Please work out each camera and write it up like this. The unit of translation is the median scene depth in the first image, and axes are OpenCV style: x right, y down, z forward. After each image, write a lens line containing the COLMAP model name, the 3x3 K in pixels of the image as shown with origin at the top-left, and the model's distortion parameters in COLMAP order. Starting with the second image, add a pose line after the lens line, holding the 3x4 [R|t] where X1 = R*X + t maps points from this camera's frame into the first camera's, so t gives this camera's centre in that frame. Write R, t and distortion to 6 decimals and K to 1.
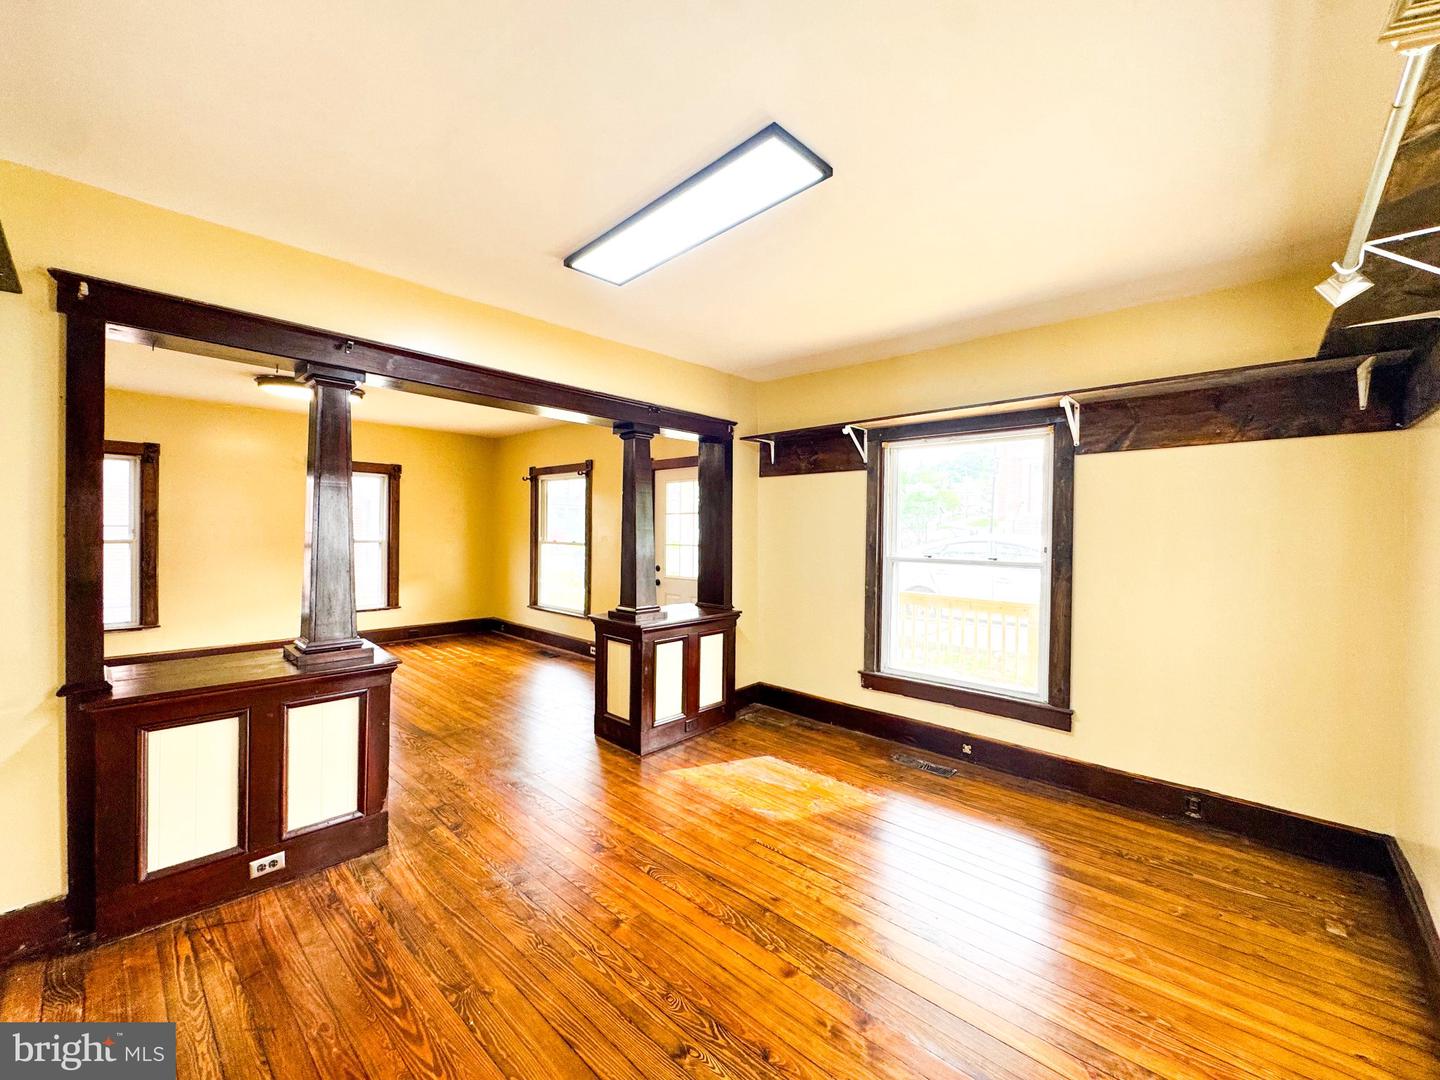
lens RADIAL K [[578.6, 0, 721.6], [0, 578.6, 528.8], [0, 0, 1]] dist [-0.003934, 0.000983]
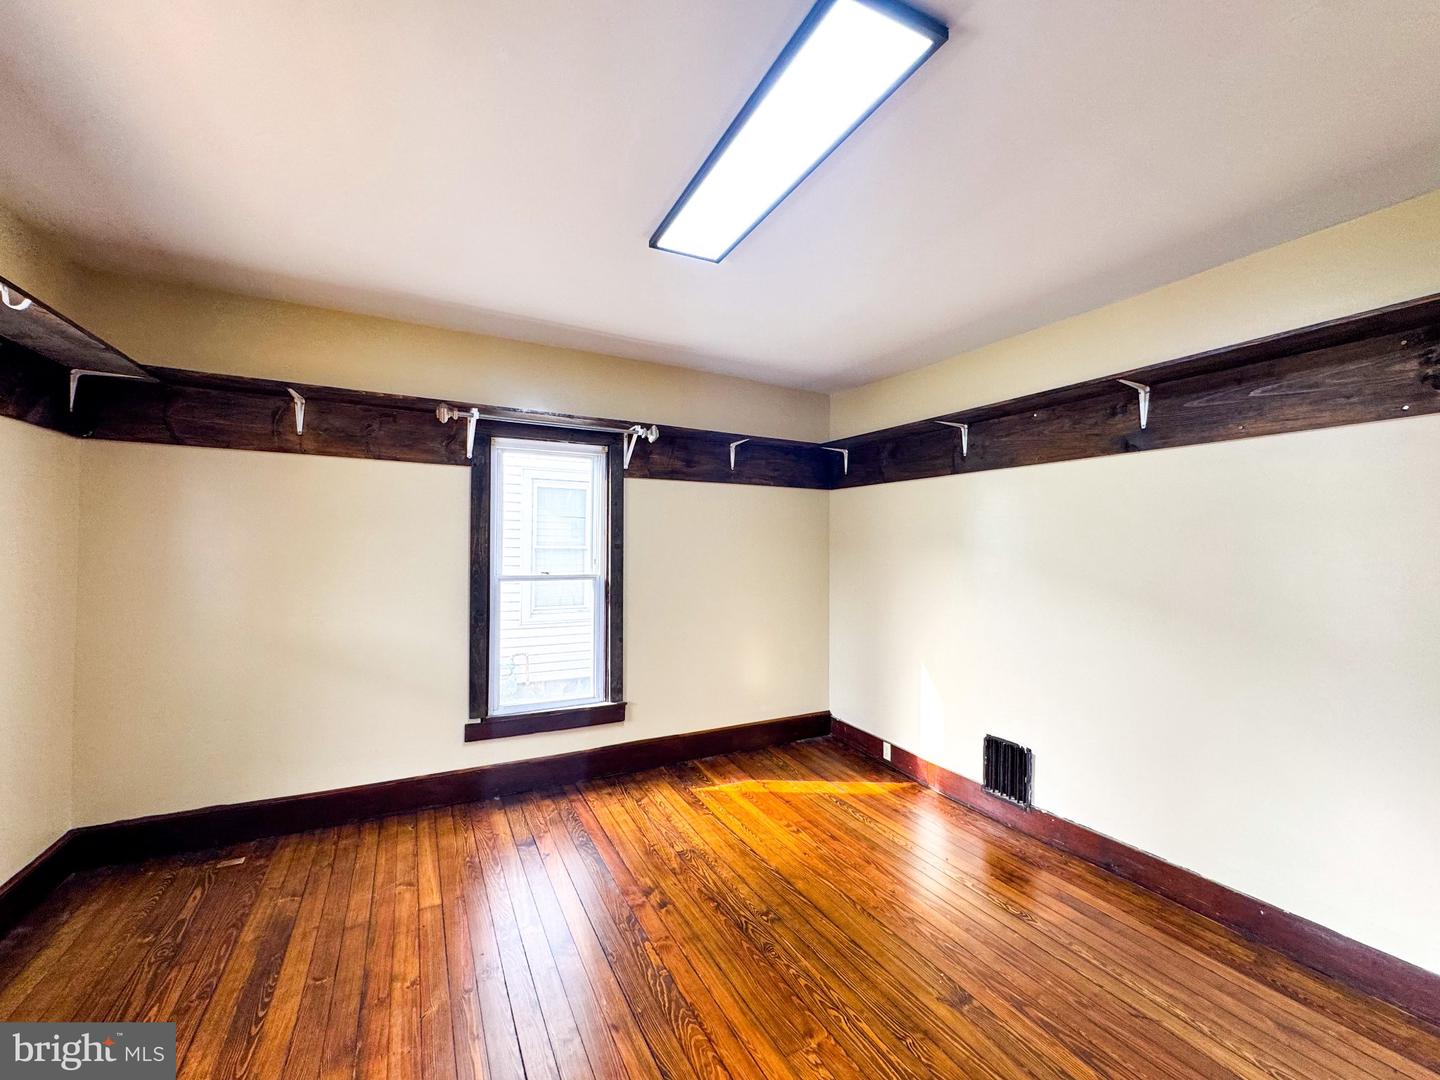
lens RADIAL K [[578.6, 0, 719.2], [0, 578.6, 549.1], [0, 0, 1]] dist [-0.003934, 0.000983]
pose [[-0.942730, -0.022041, 0.332828, -0.337236], [-0.024378, 0.999699, -0.002845, 0.005035], [-0.332665, -0.010796, -0.942983, 2.030435]]
